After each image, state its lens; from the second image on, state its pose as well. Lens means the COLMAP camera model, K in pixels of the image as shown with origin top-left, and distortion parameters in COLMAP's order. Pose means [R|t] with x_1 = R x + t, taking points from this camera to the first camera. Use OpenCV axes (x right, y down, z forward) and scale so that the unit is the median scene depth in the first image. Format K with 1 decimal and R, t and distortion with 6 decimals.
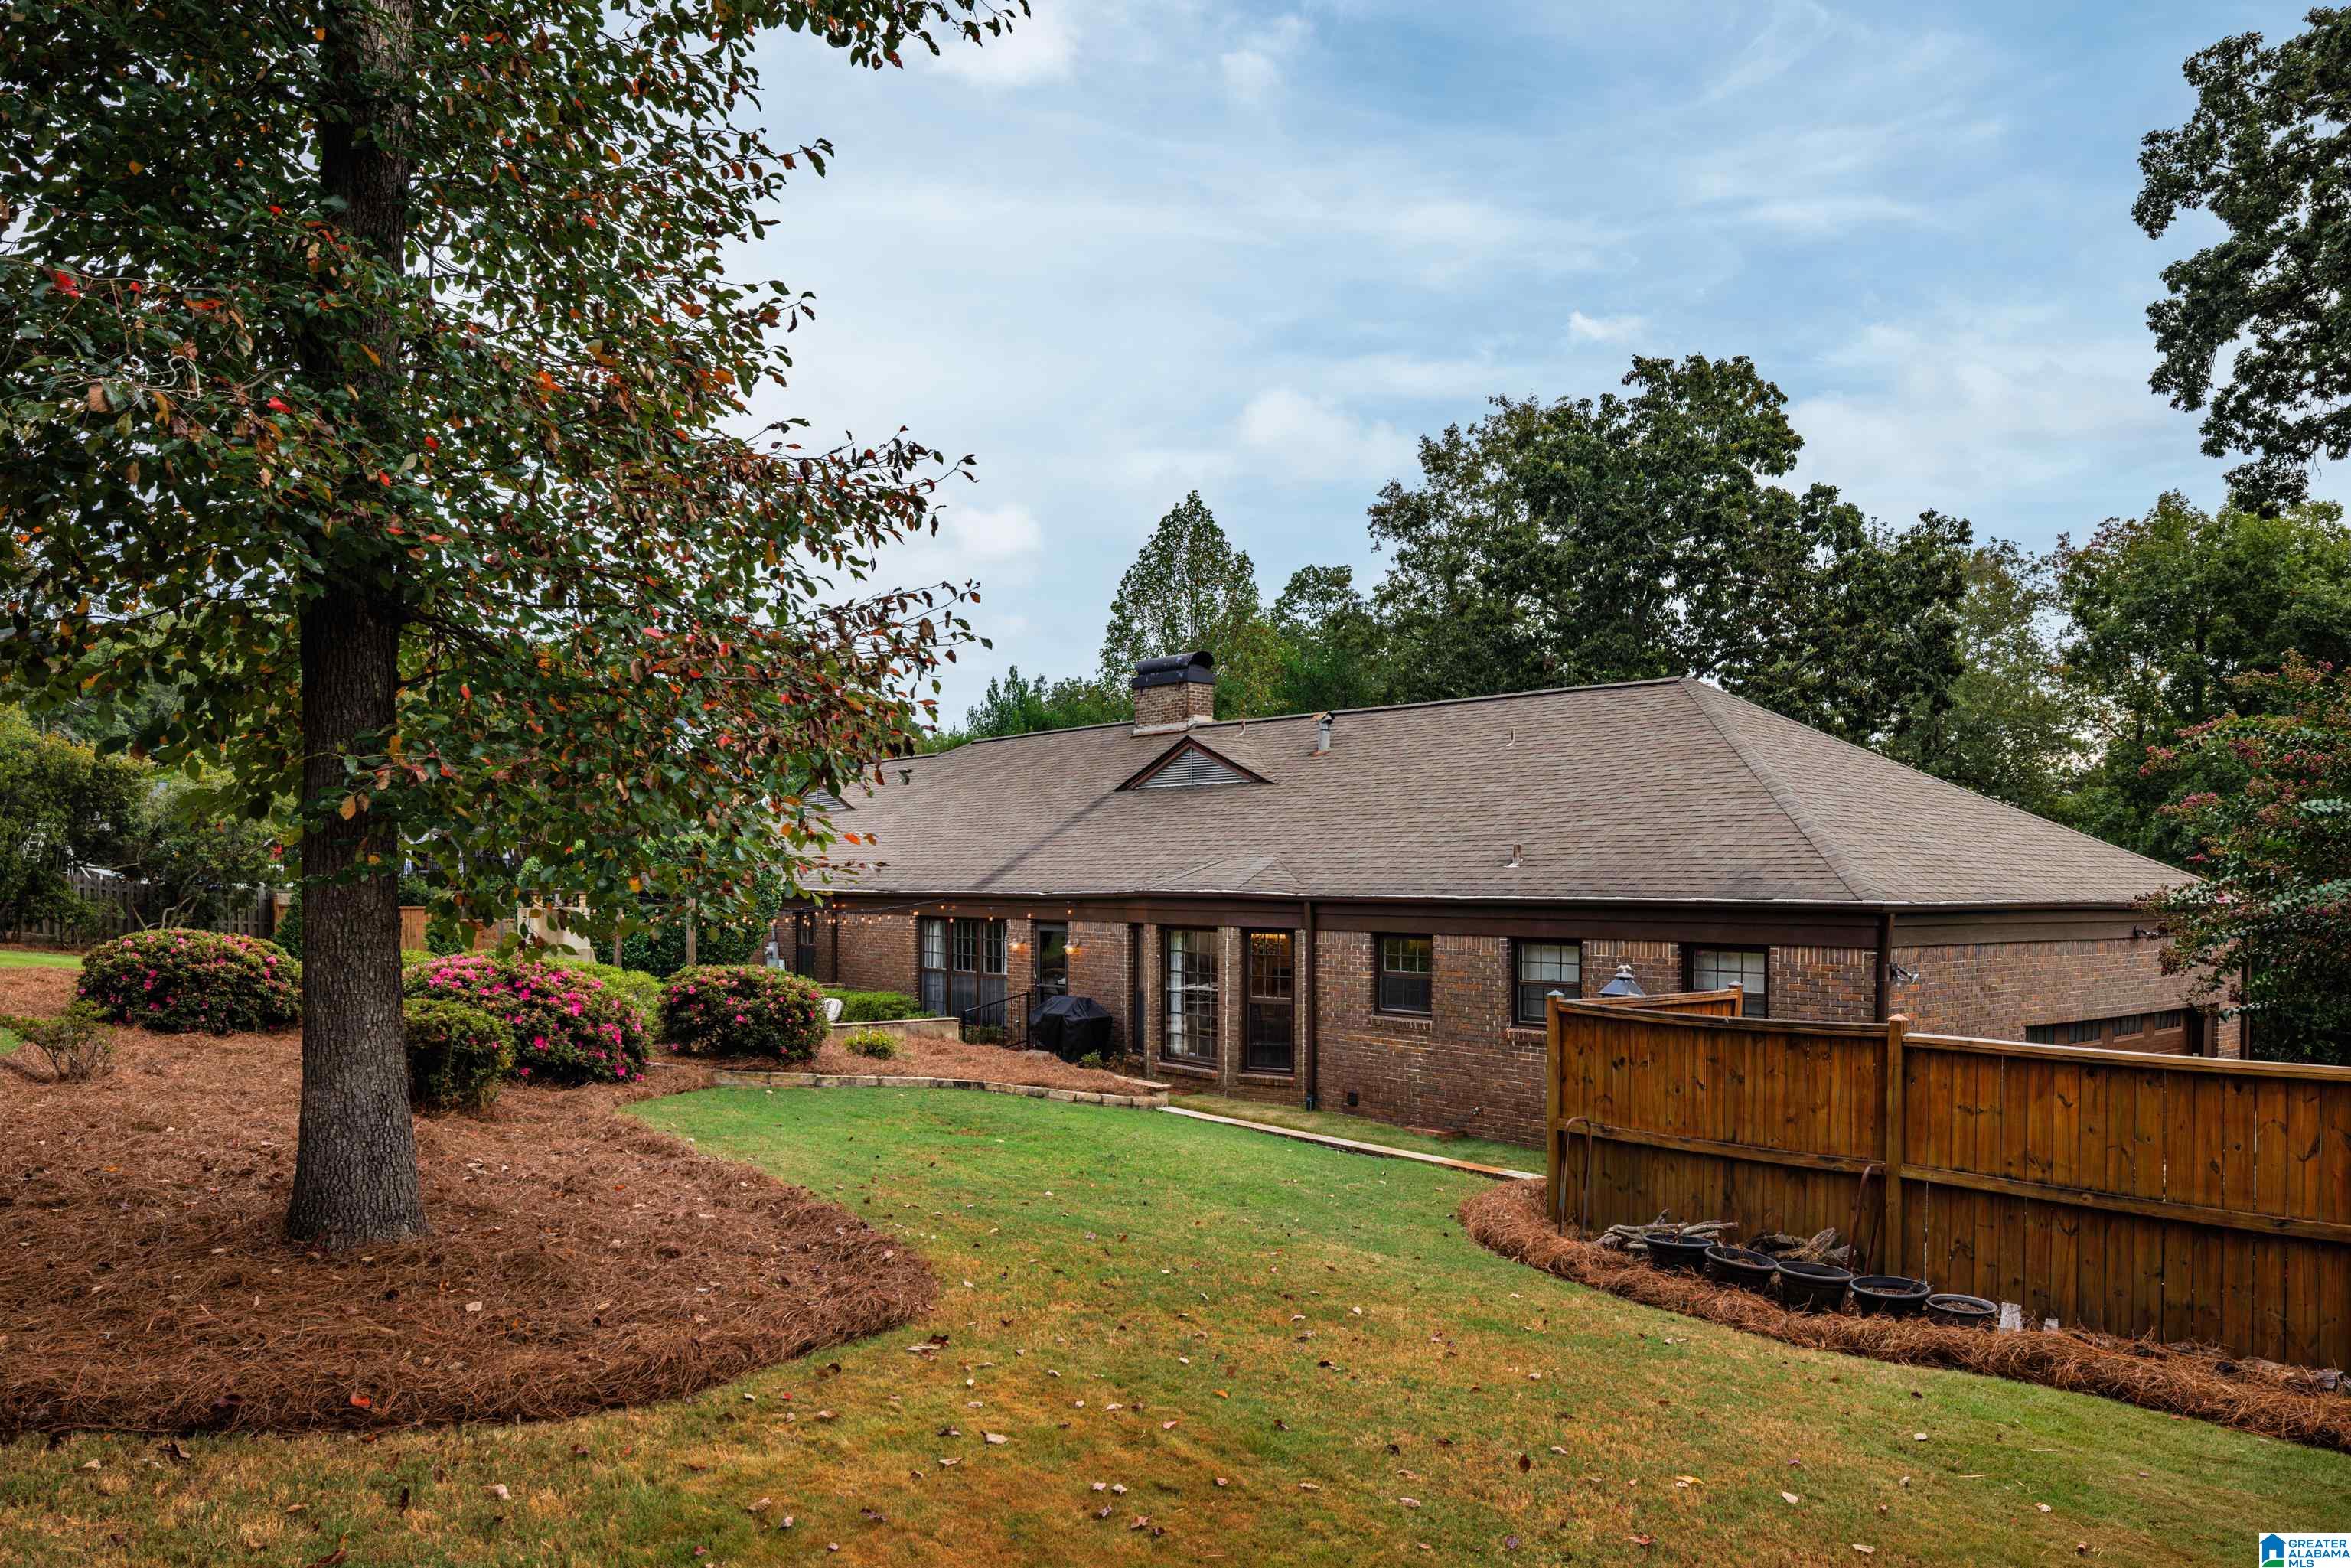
lens RADIAL K [[1557.9, 0, 1191.2], [0, 1557.9, 905.7], [0, 0, 1]] dist [-0.001166, -0.001158]
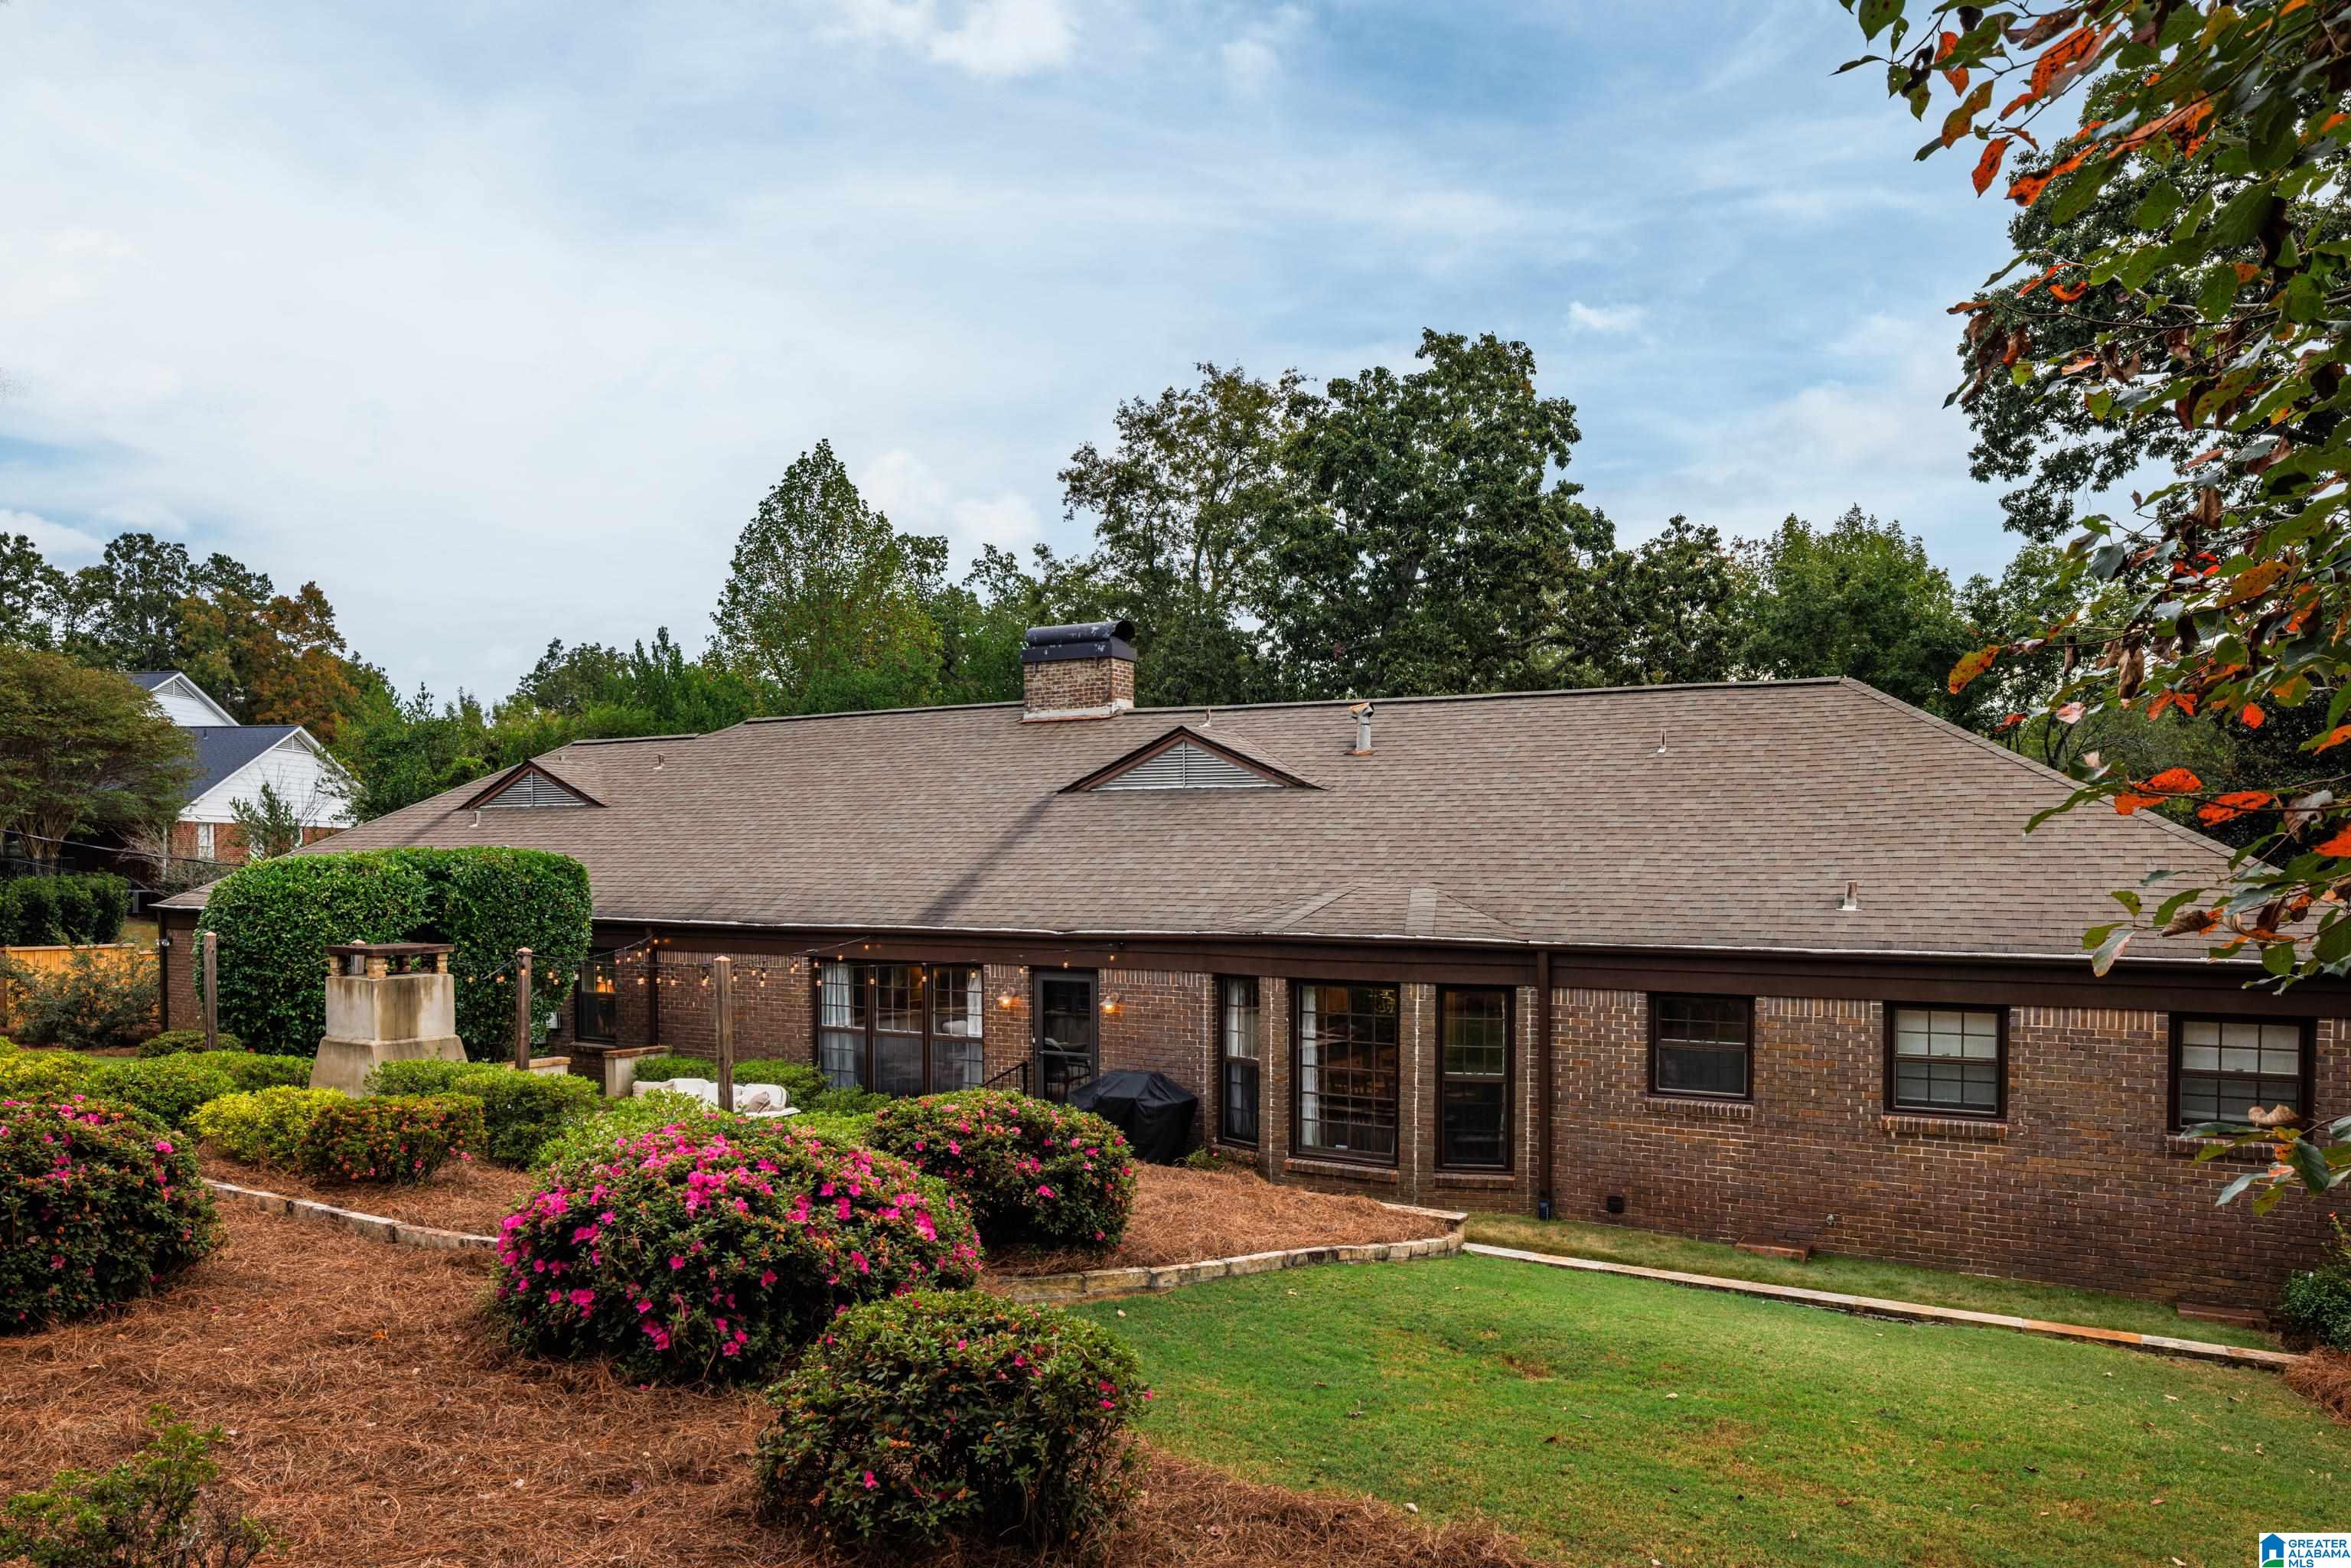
lens RADIAL K [[1557.9, 0, 1191.2], [0, 1557.9, 905.7], [0, 0, 1]] dist [-0.001166, -0.001158]
pose [[0.945250, -0.011384, 0.326149, -0.271333], [0.007639, 0.999889, 0.012759, -0.028871], [-0.326259, -0.009569, 0.945232, 0.257450]]
